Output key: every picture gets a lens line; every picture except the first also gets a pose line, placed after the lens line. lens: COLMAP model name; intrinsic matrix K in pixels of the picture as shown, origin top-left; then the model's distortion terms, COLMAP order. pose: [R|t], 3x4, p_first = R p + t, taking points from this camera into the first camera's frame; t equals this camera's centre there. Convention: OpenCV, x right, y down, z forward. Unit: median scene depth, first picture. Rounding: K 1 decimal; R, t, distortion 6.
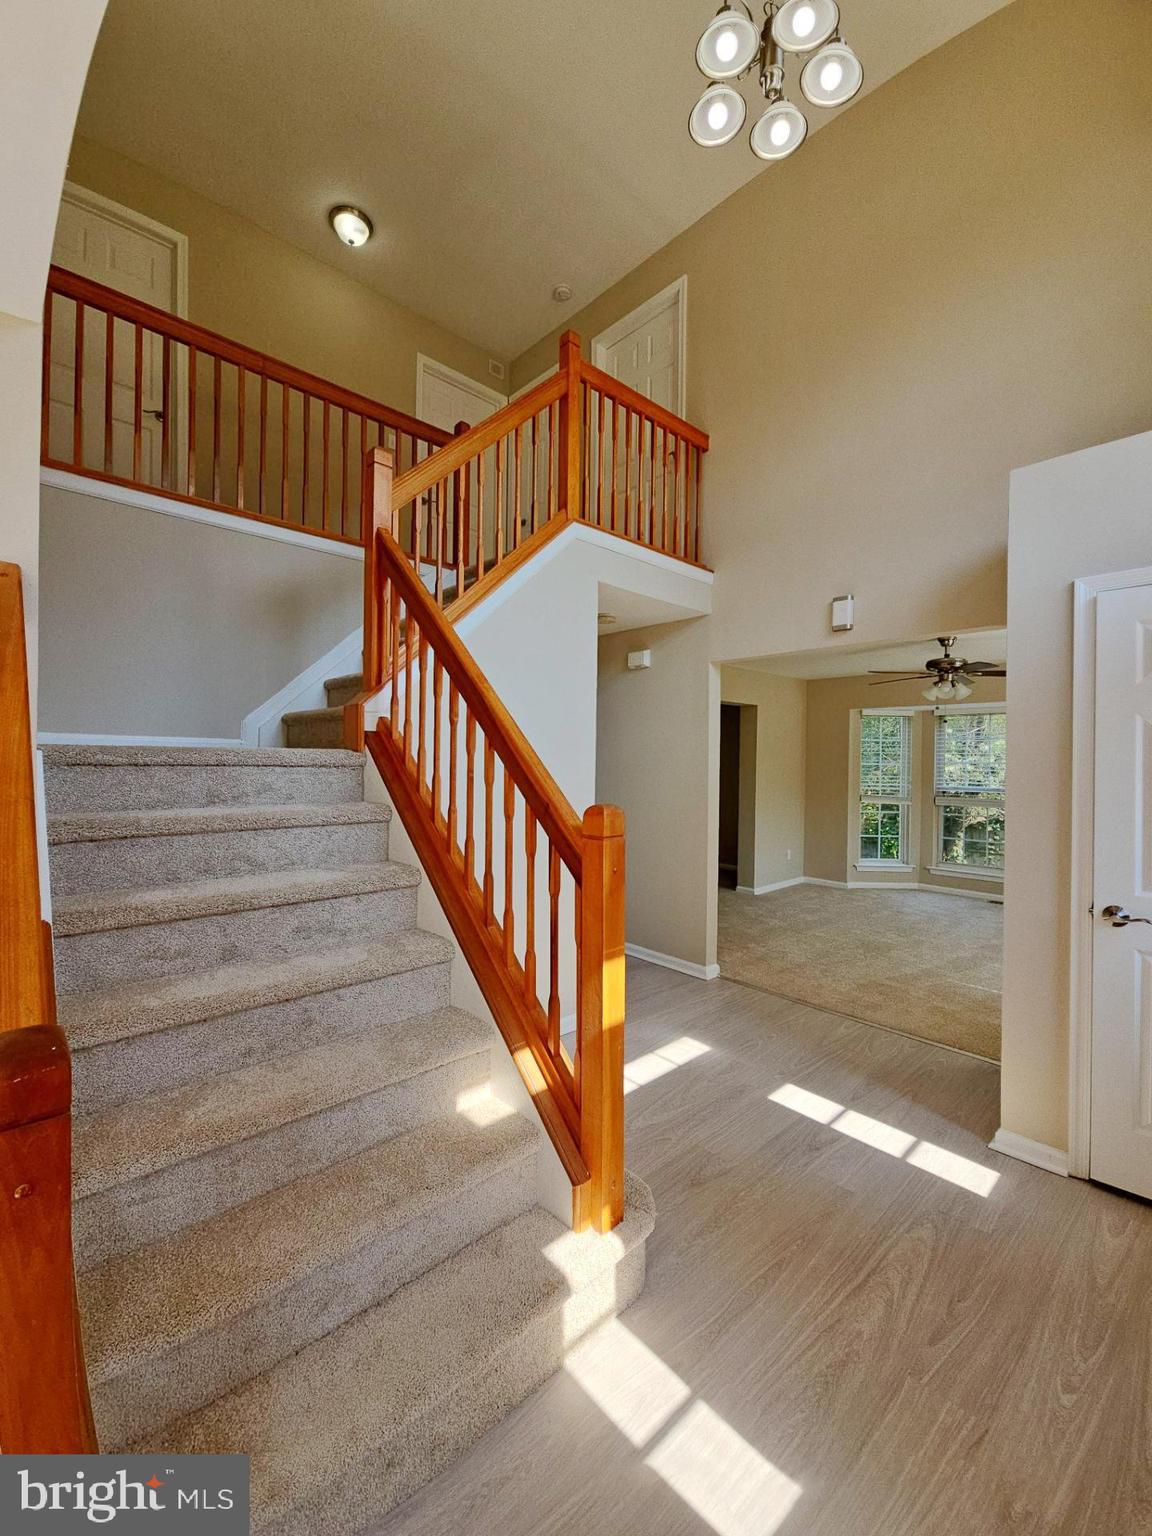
lens RADIAL K [[617.1, 0, 576.0], [0, 617.1, 768.0], [0, 0, 1]] dist [0.000351, 0.000015]
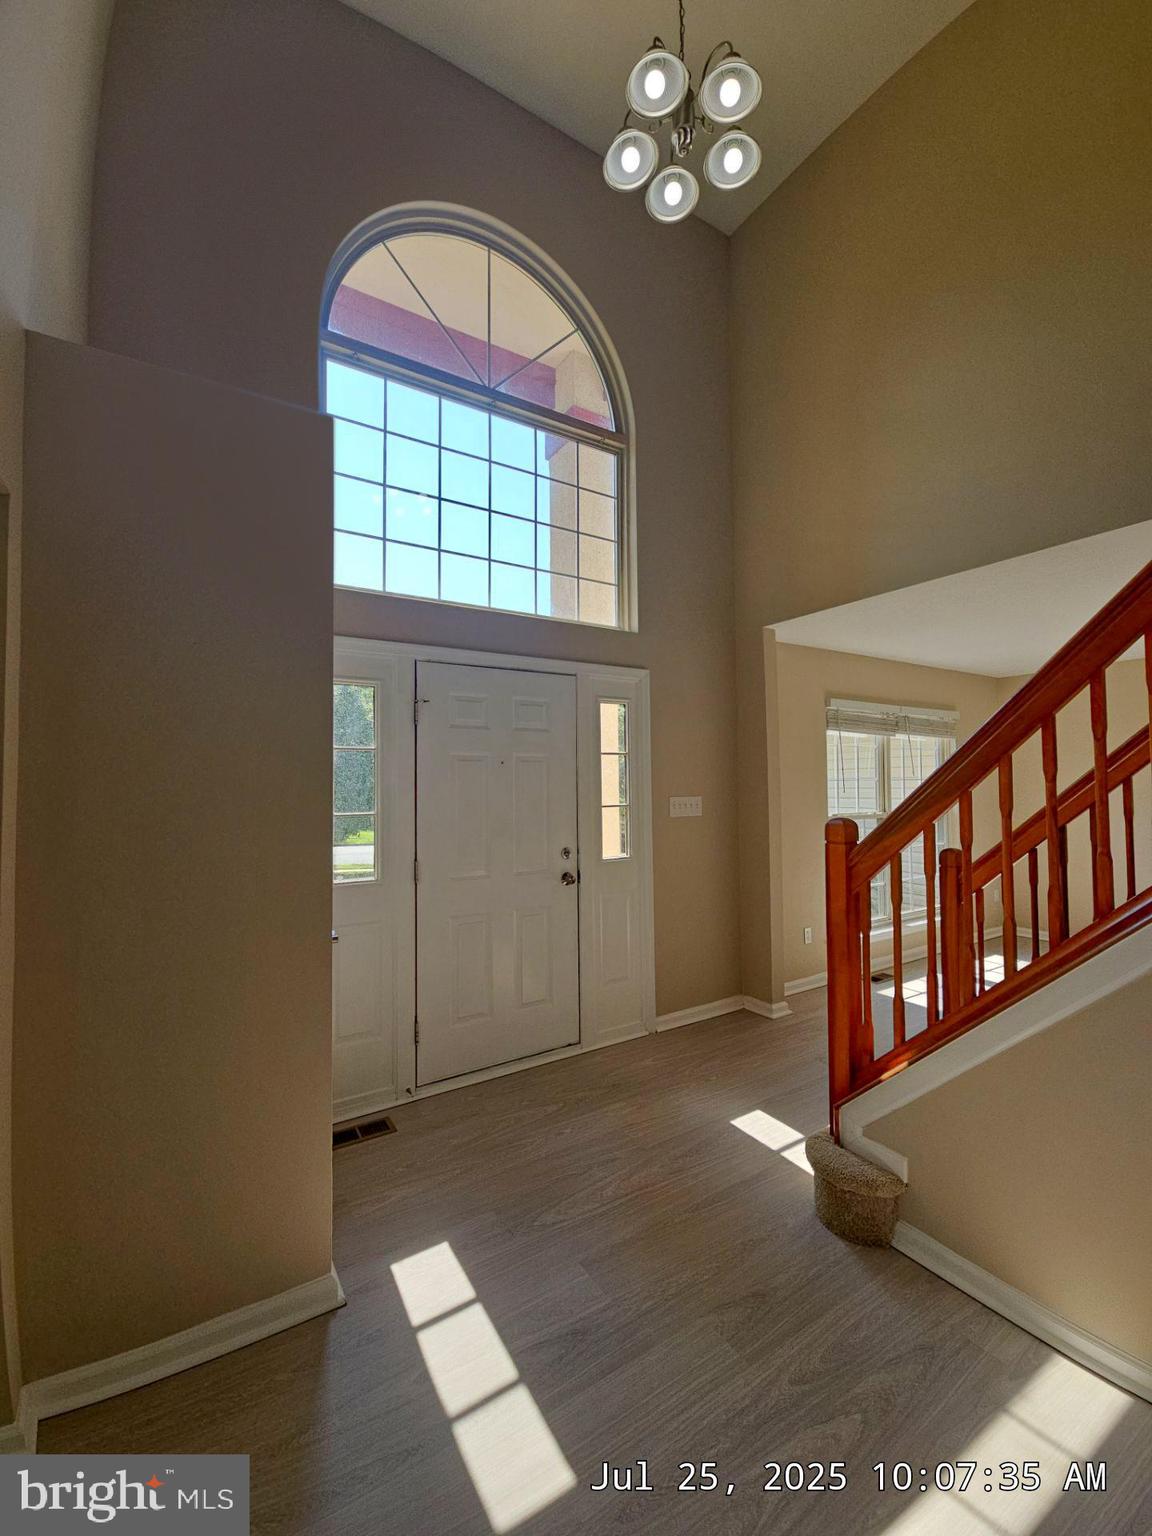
lens RADIAL K [[617.1, 0, 576.0], [0, 617.1, 768.0], [0, 0, 1]] dist [0.000351, 0.000015]
pose [[-0.980534, 0.004542, 0.196297, 0.270333], [0.001526, 0.999878, -0.015514, -0.027809], [-0.196343, -0.014912, -0.980422, 1.890861]]
